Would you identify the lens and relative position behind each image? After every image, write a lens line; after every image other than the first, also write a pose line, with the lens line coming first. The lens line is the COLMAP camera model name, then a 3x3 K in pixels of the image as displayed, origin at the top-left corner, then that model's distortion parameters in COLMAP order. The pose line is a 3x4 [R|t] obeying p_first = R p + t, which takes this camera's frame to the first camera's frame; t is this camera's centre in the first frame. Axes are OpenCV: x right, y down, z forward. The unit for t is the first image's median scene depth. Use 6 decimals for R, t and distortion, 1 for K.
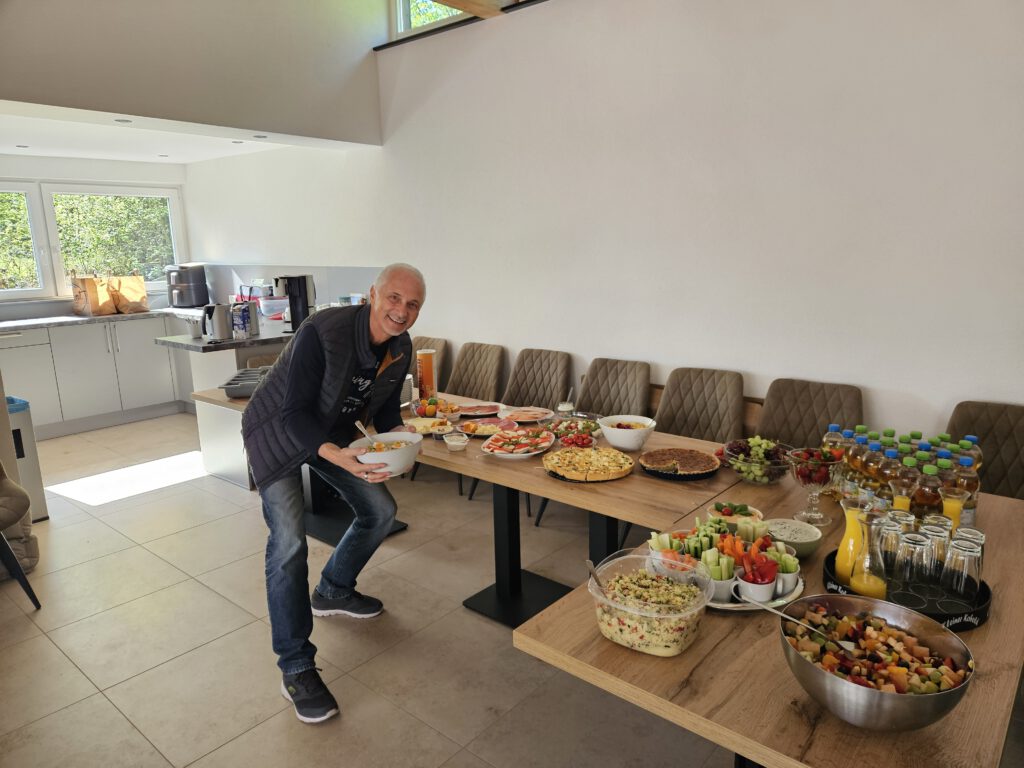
lens RADIAL K [[685.1, 0, 502.5], [0, 685.1, 383.0], [0, 0, 1]] dist [0.067332, -0.052597]
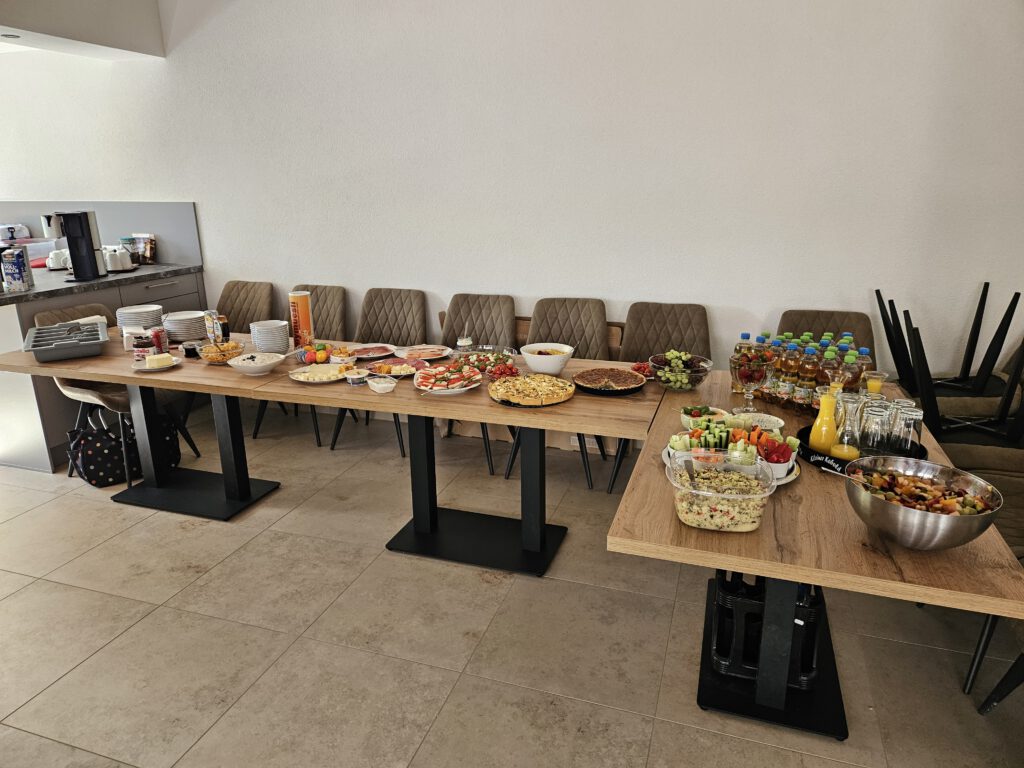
lens RADIAL K [[685.1, 0, 503.9], [0, 685.1, 379.3], [0, 0, 1]] dist [0.067332, -0.052597]
pose [[0.928077, -0.093362, 0.360495, -0.253534], [0.065492, 0.993894, 0.088795, 0.005011], [-0.366585, -0.058799, 0.928525, 0.040035]]
